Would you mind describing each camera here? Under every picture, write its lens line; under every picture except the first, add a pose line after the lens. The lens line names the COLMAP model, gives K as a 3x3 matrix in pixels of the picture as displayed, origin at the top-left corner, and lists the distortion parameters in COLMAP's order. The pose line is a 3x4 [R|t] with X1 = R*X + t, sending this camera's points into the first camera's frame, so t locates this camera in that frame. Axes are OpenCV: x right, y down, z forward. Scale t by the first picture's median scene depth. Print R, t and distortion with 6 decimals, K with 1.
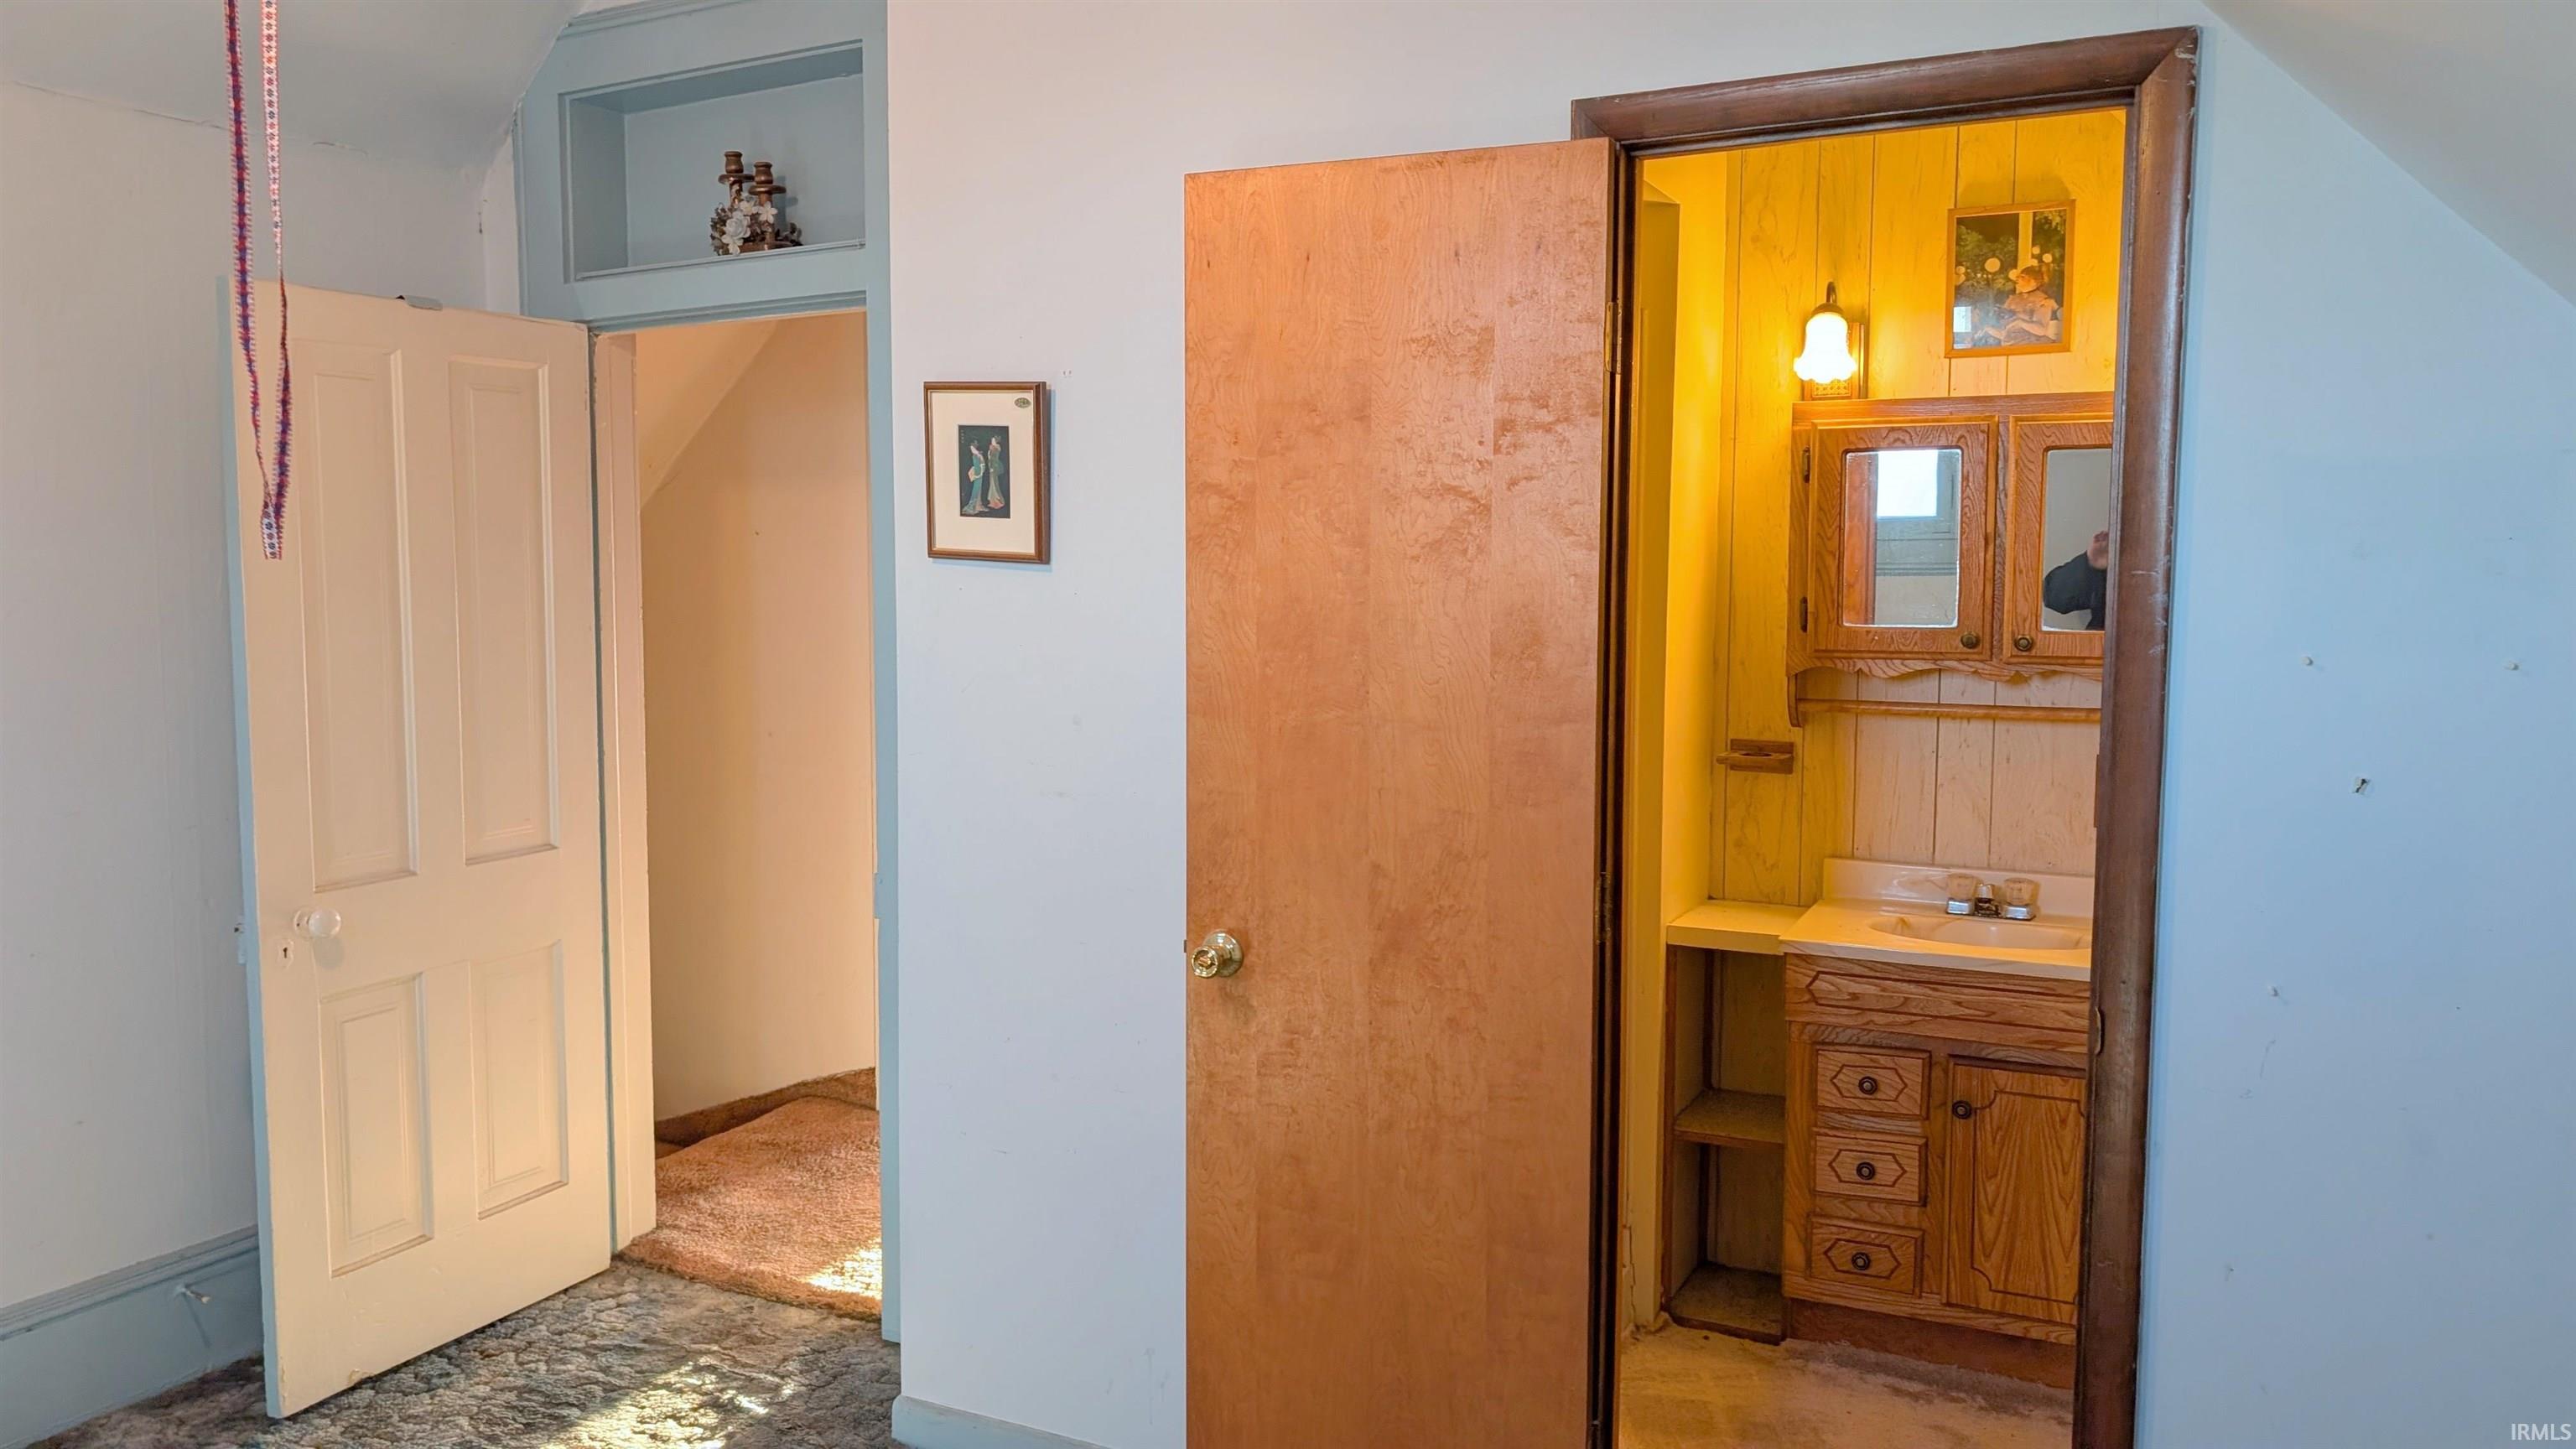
lens RADIAL K [[1891.8, 0, 1279.5], [0, 1891.8, 701.7], [0, 0, 1]] dist [0.024728, -0.020820]
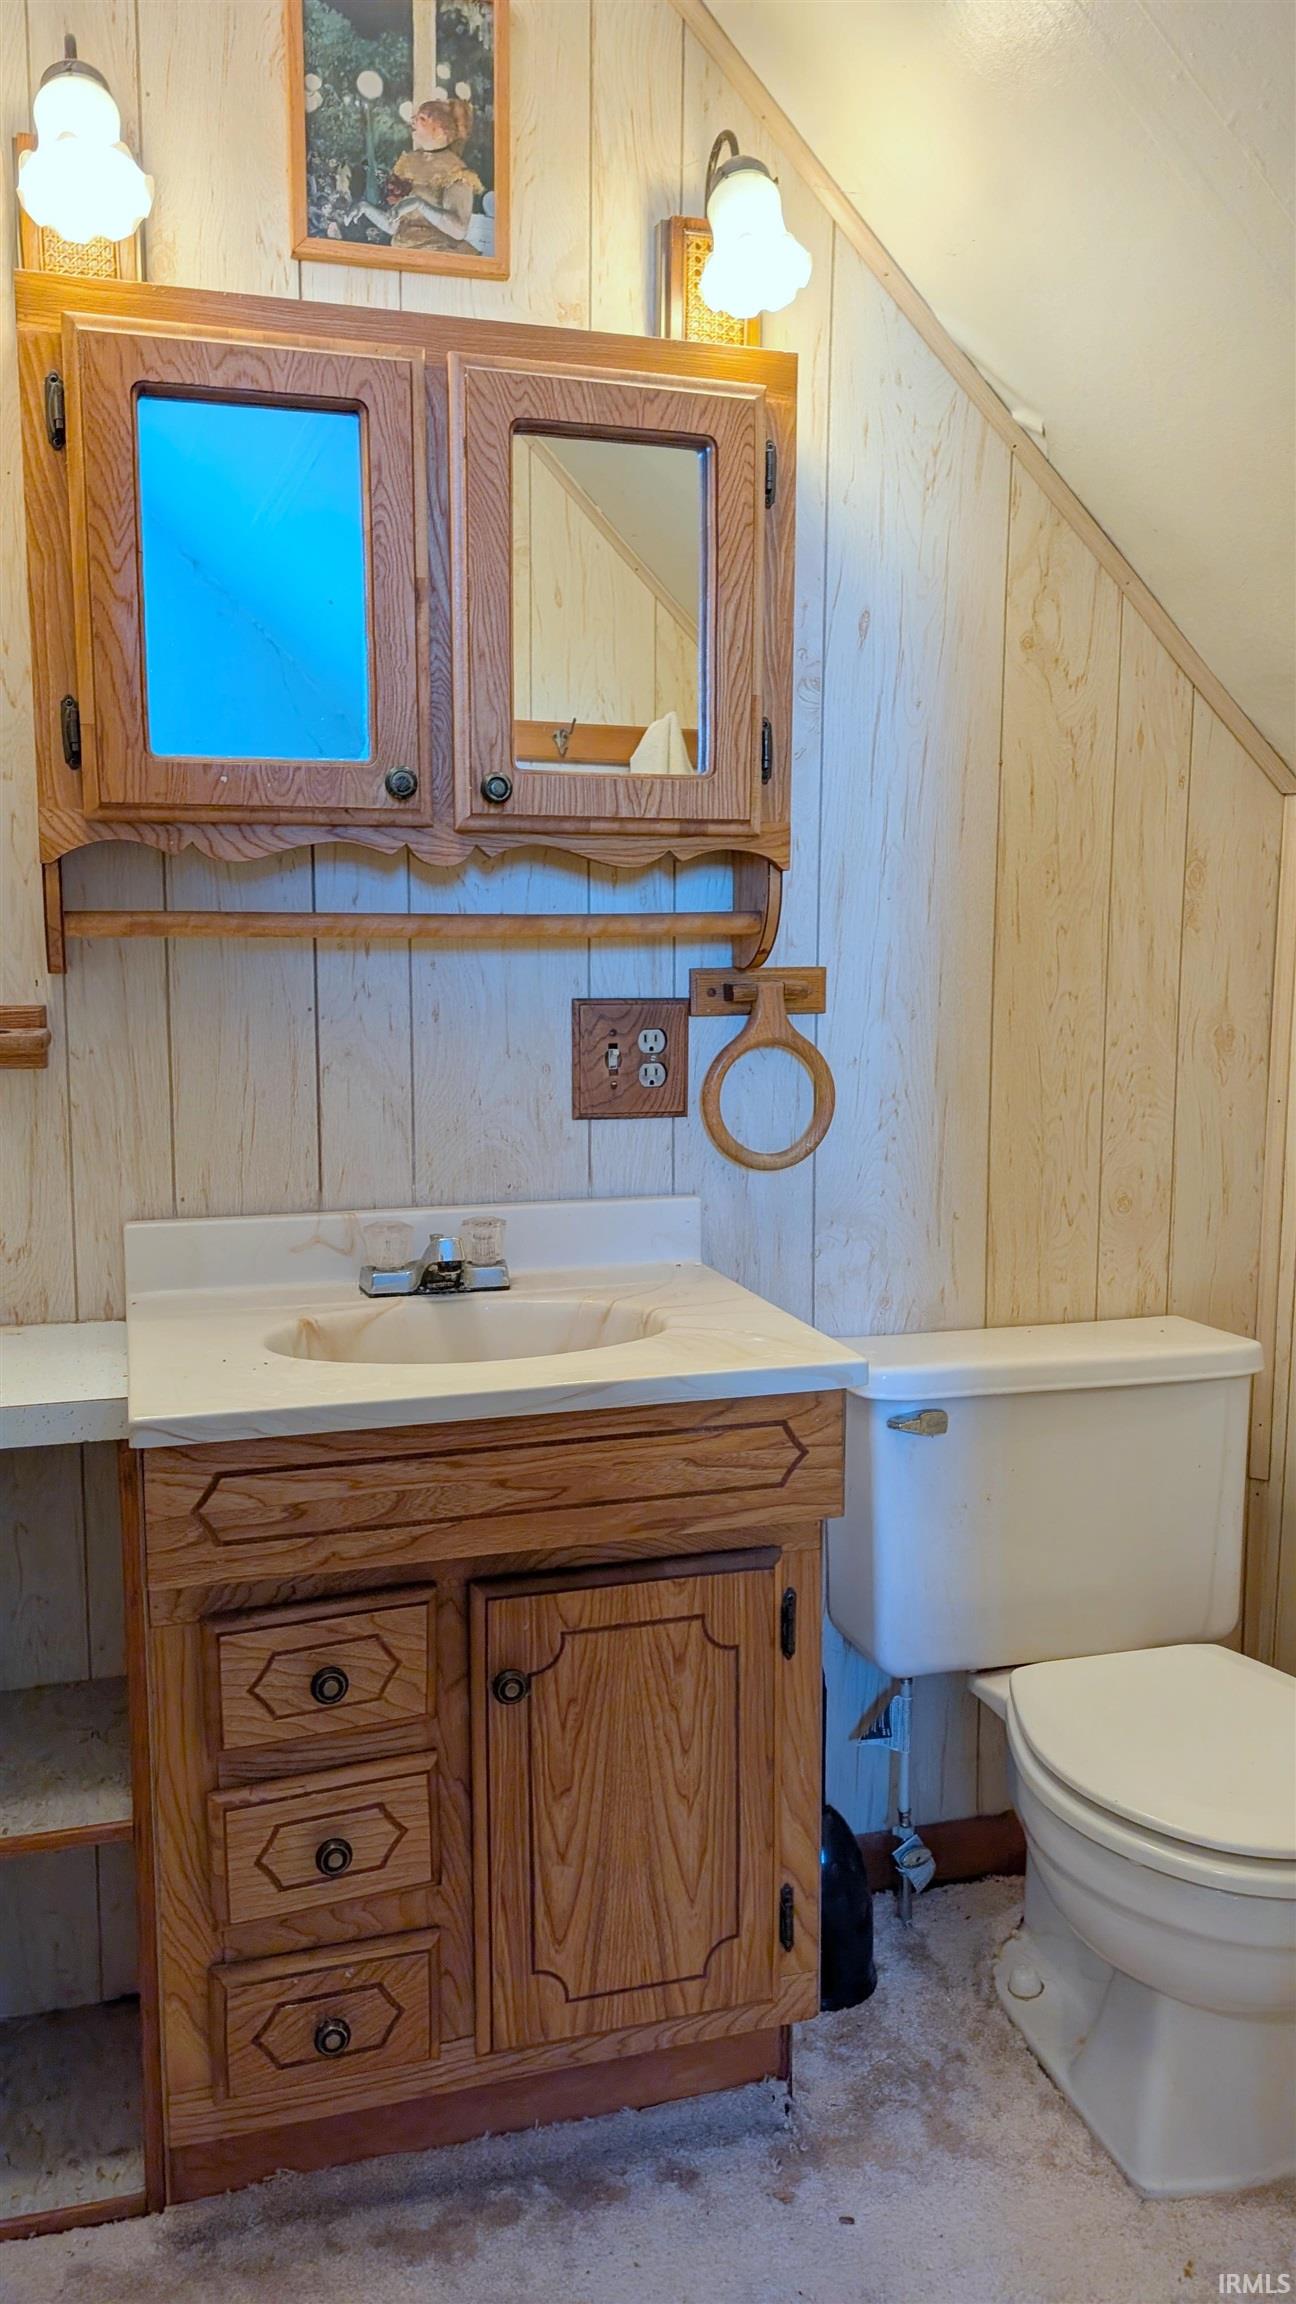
lens RADIAL K [[1692.0, 0, 644.8], [0, 1692.0, 1129.9], [0, 0, 1]] dist [0.024728, -0.020820]
pose [[0.736772, -0.084632, 0.670824, 0.089169], [0.054012, 0.996332, 0.066377, 0.036447], [-0.673981, -0.012673, 0.738640, 0.609714]]
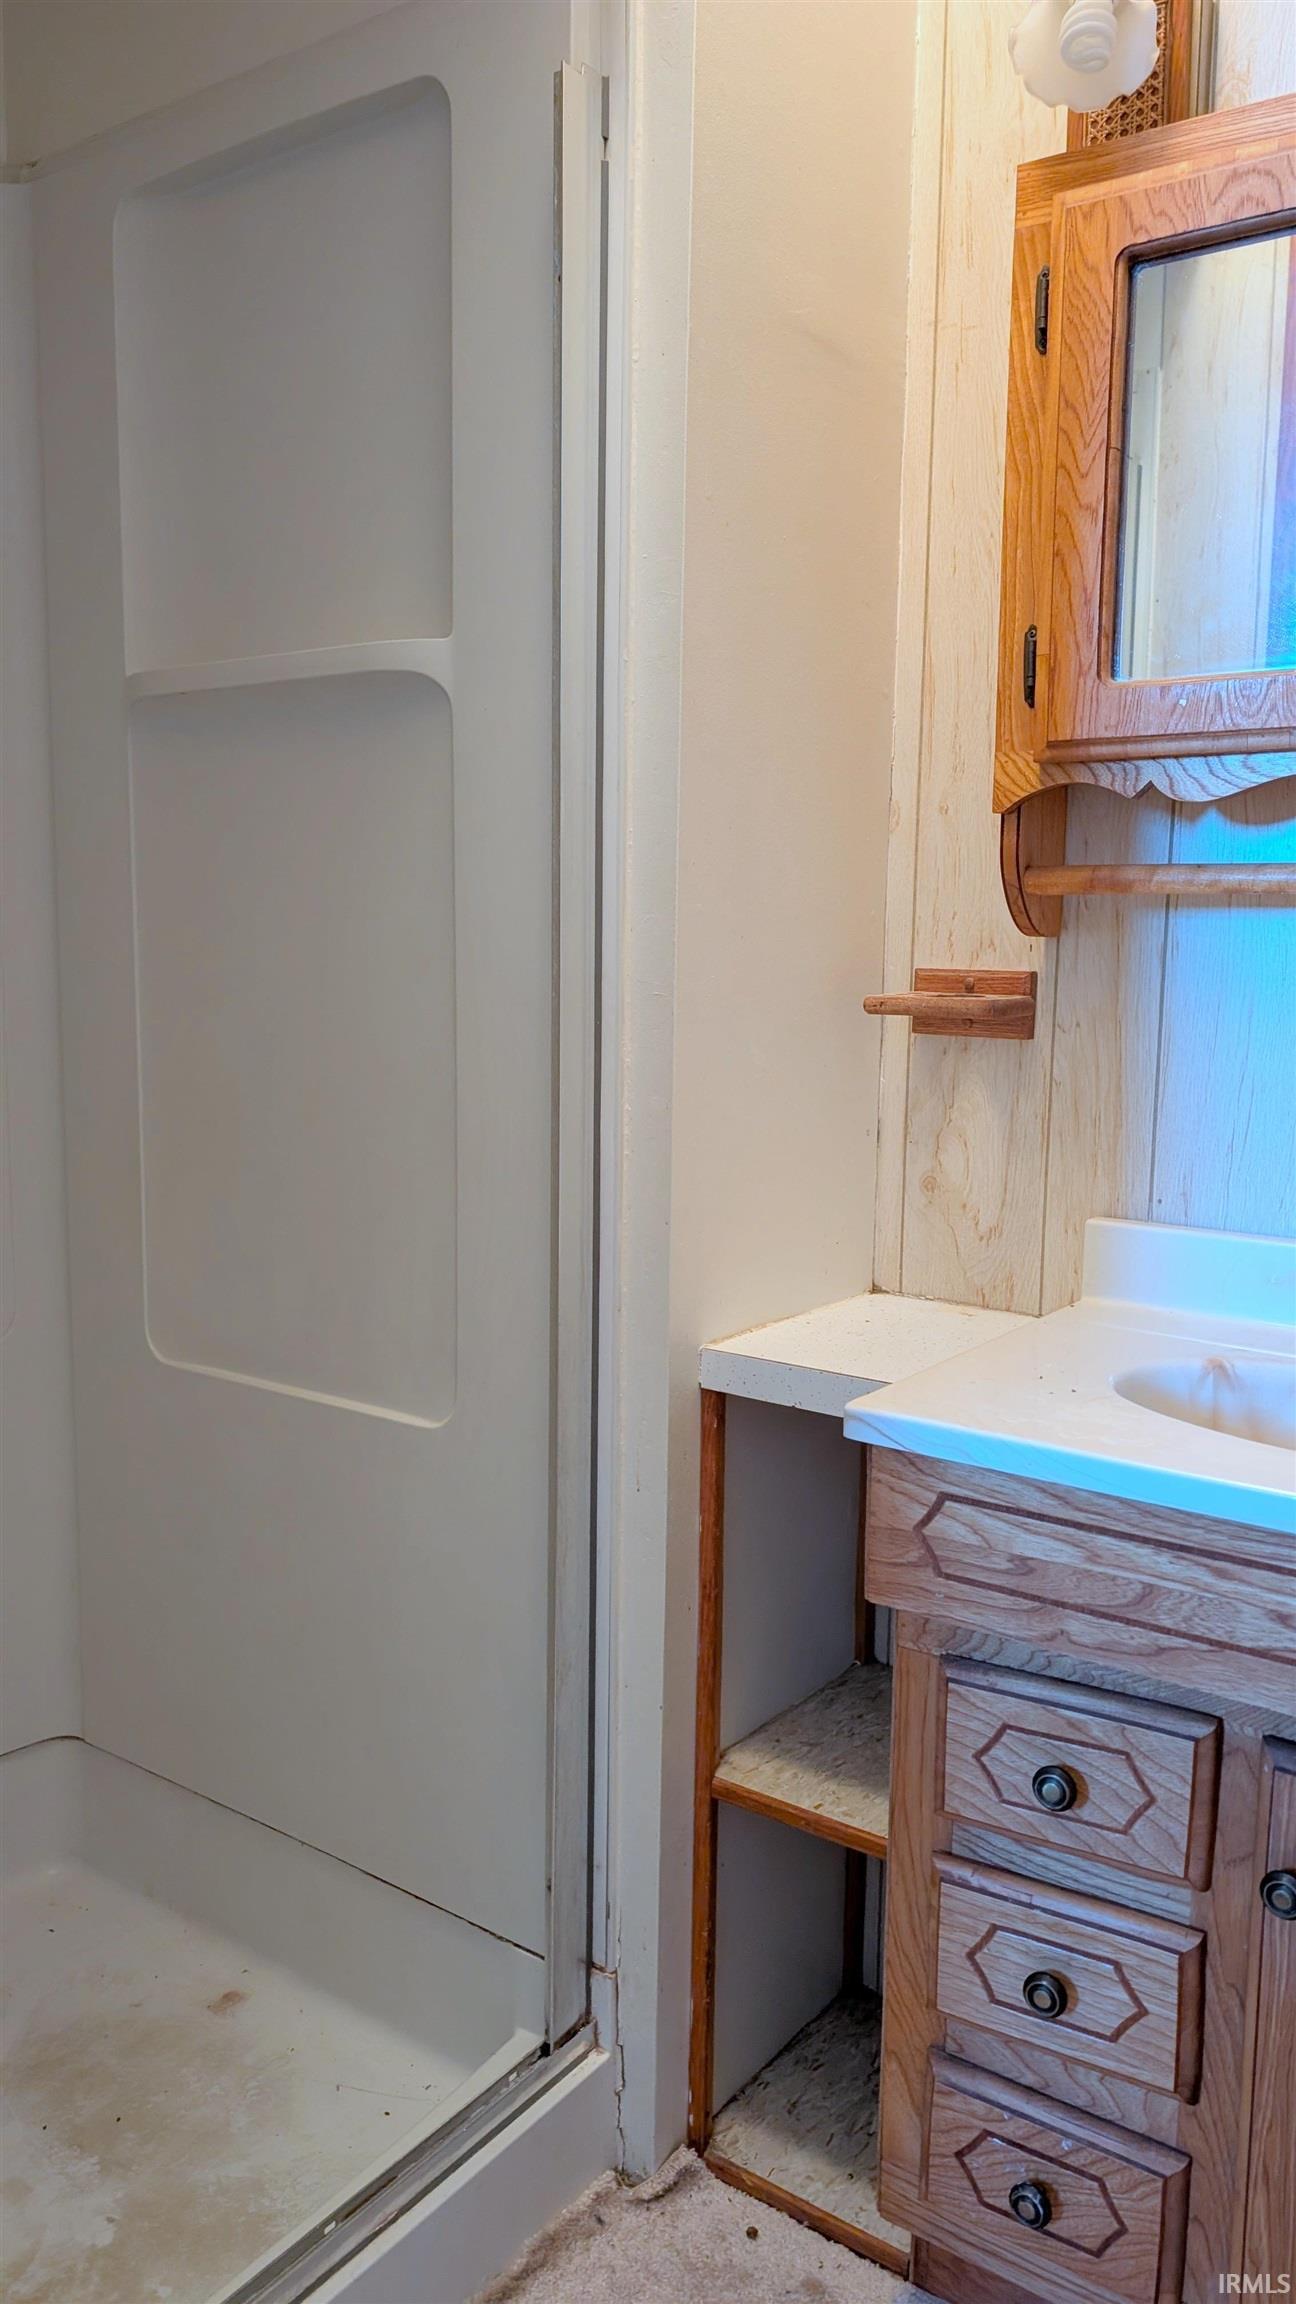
lens RADIAL K [[1692.0, 0, 649.2], [0, 1692.0, 1152.7], [0, 0, 1]] dist [0.024728, -0.020820]
pose [[0.985582, 0.031723, -0.166200, 0.272262], [-0.023541, 0.998423, 0.050971, 0.051865], [0.167555, -0.046323, 0.984774, 0.621903]]
